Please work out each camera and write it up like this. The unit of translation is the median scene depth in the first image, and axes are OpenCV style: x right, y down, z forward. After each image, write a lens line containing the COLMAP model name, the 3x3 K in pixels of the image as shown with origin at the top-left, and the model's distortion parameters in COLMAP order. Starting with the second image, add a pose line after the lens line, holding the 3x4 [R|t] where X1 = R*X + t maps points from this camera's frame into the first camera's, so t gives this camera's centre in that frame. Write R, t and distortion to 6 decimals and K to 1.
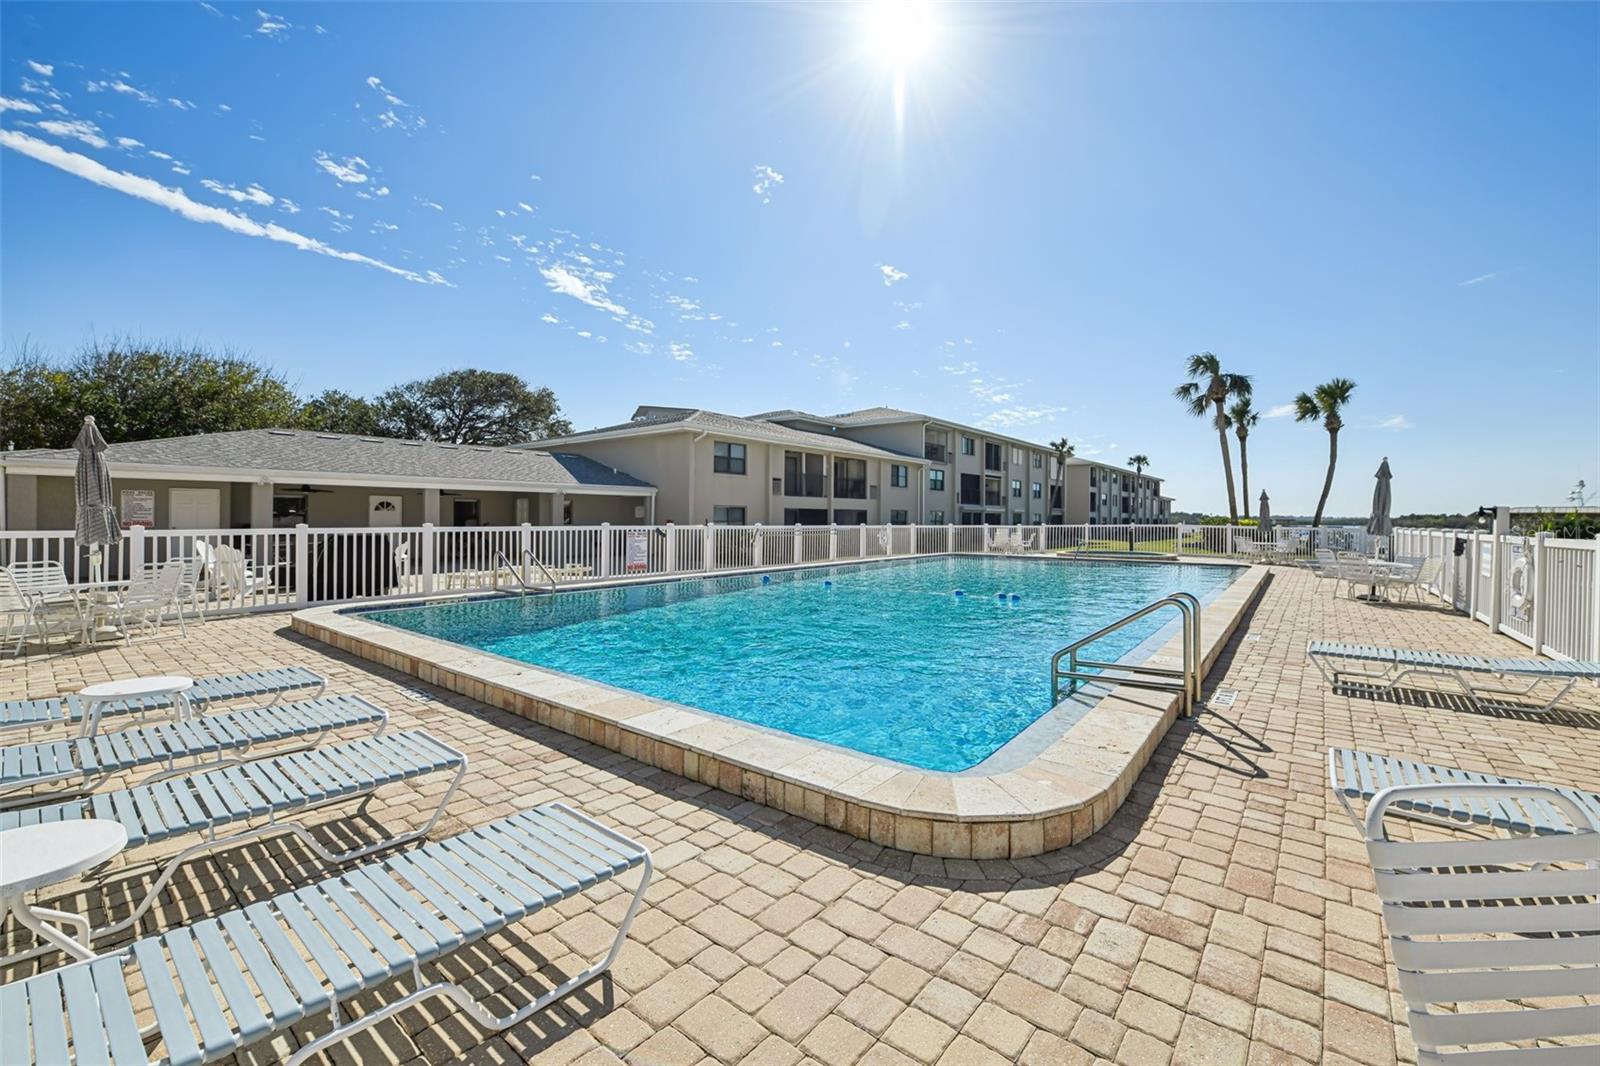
lens RADIAL K [[656.9, 0, 800.0], [0, 656.9, 533.0], [0, 0, 1]] dist [-0.021693, -0.000042]
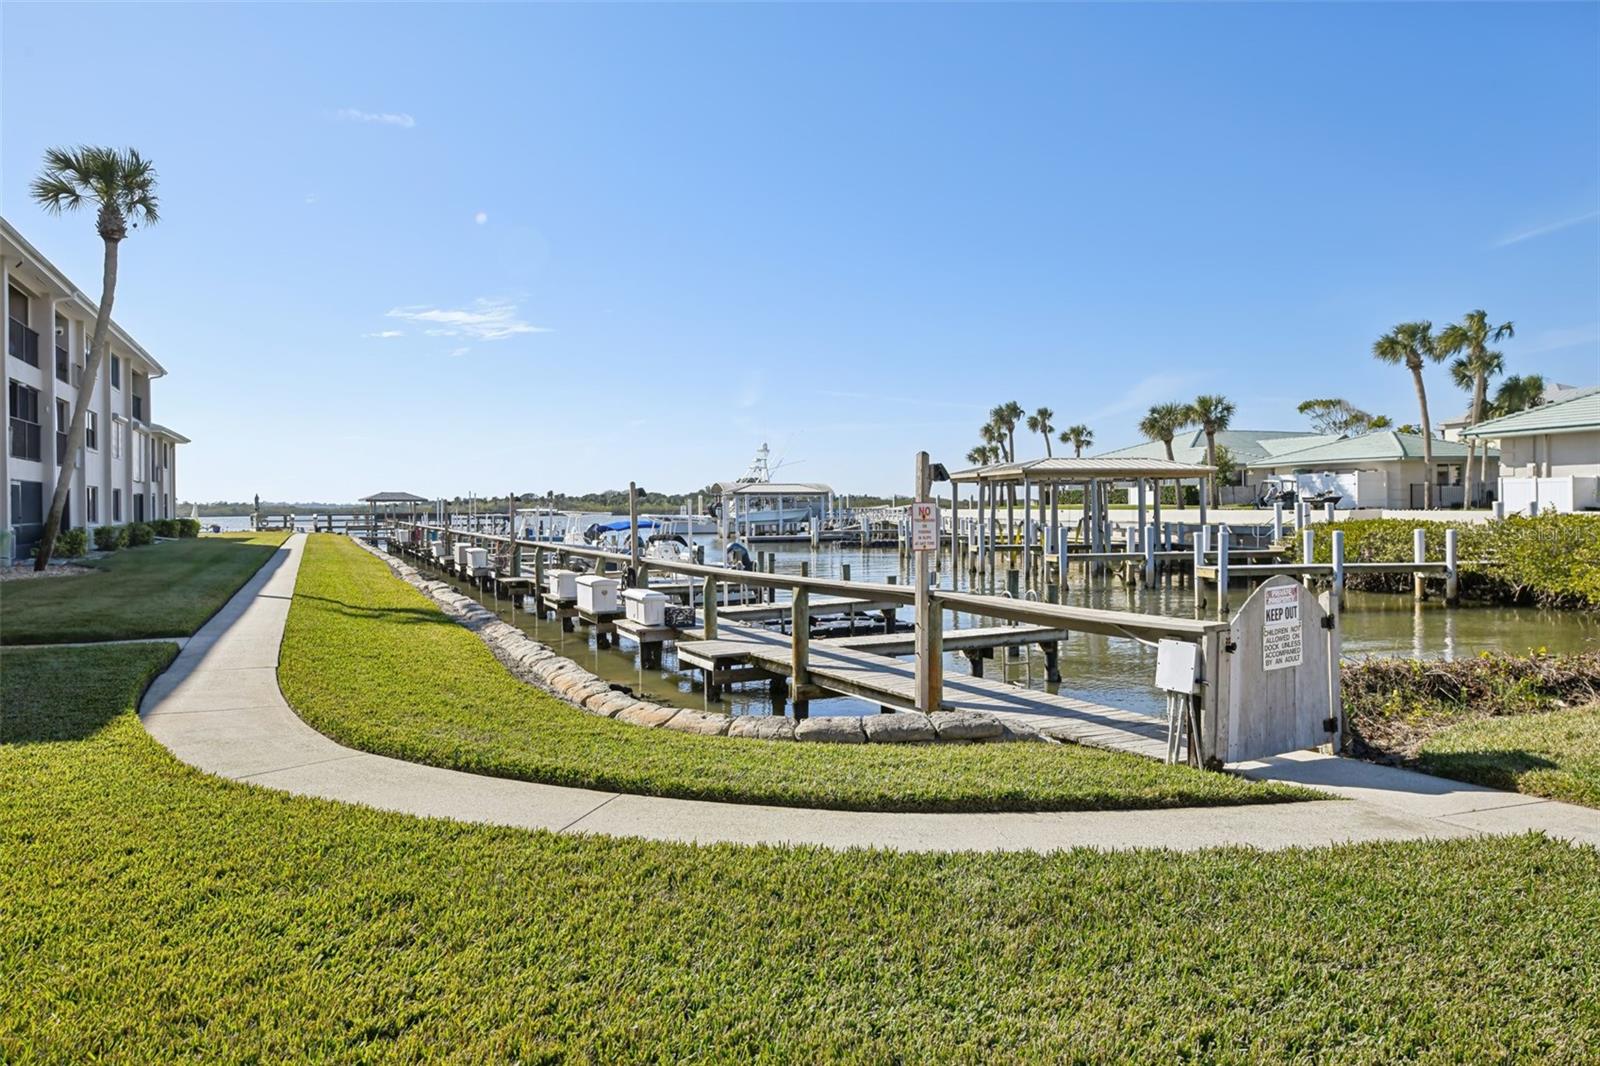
lens RADIAL K [[964.1, 0, 800.0], [0, 964.1, 533.0], [0, 0, 1]] dist [0.002921, 0.002086]
pose [[0.413387, -0.030758, 0.910036, 0.307254], [0.025719, 0.999425, 0.022096, -0.005574], [-0.910192, 0.014271, 0.413940, 0.628653]]
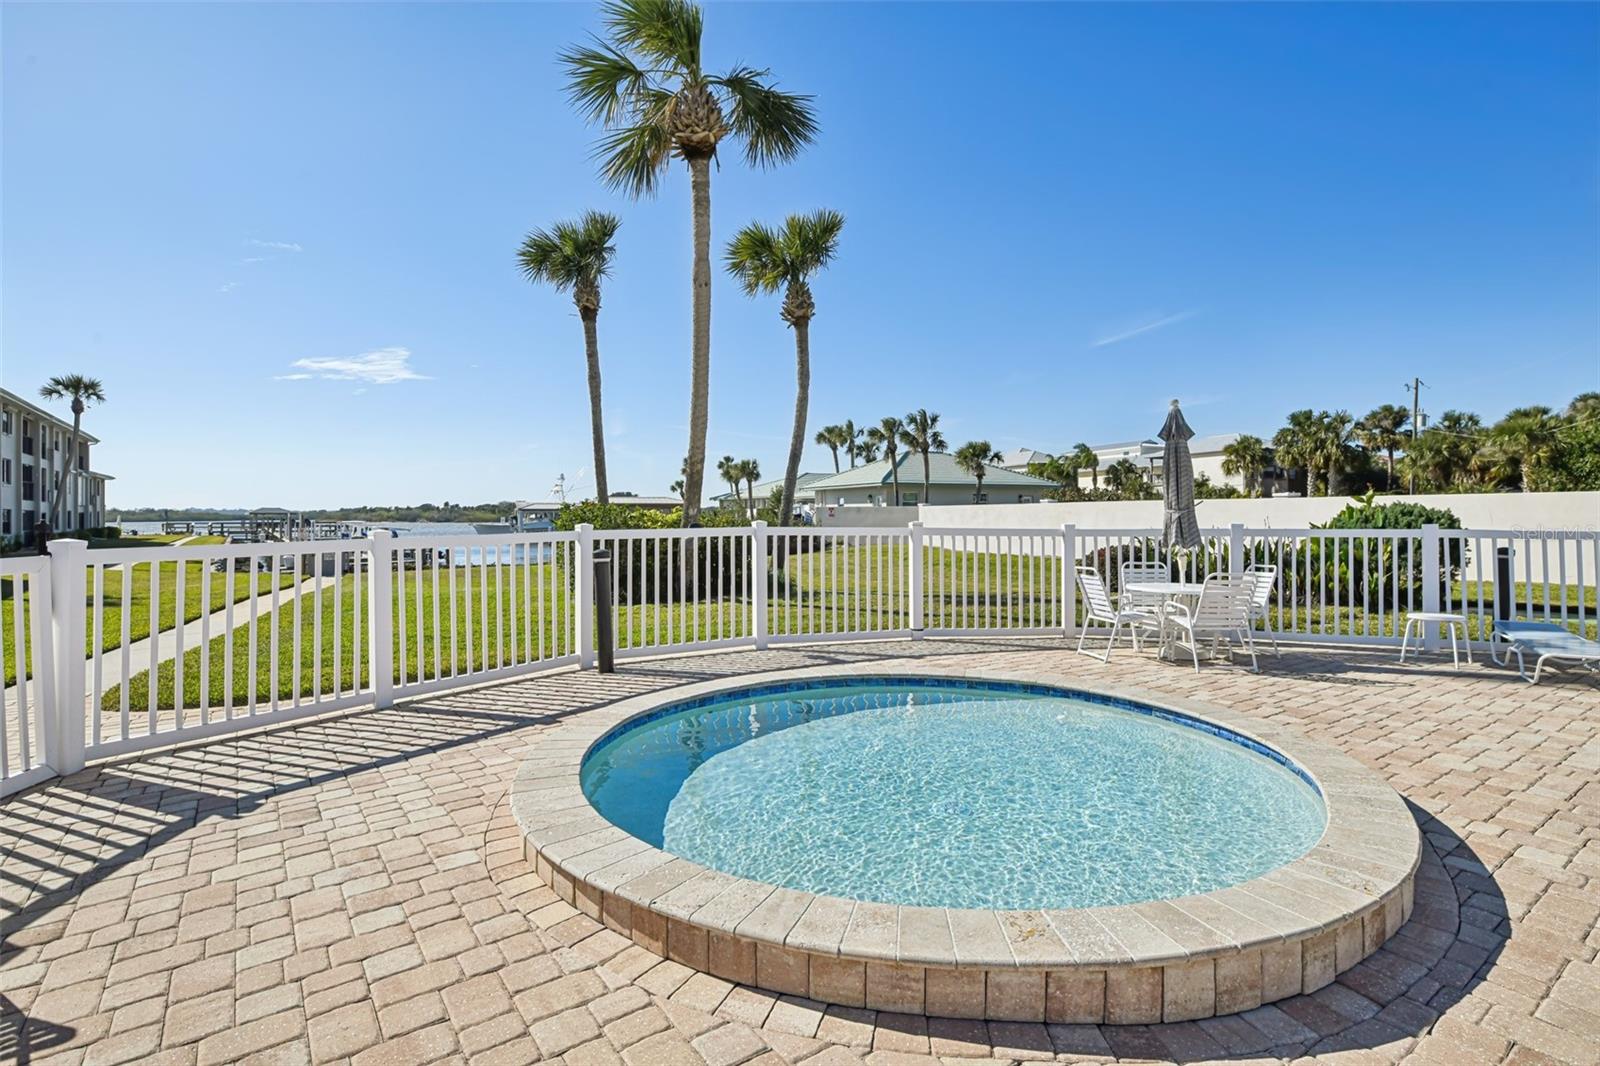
lens RADIAL K [[774.7, 0, 800.0], [0, 774.7, 533.0], [0, 0, 1]] dist [0.001457, 0.000364]
pose [[0.262388, -0.026794, 0.964590, 0.102049], [0.022307, 0.999516, 0.021696, -0.006303], [-0.964705, 0.015824, 0.262858, 0.317708]]
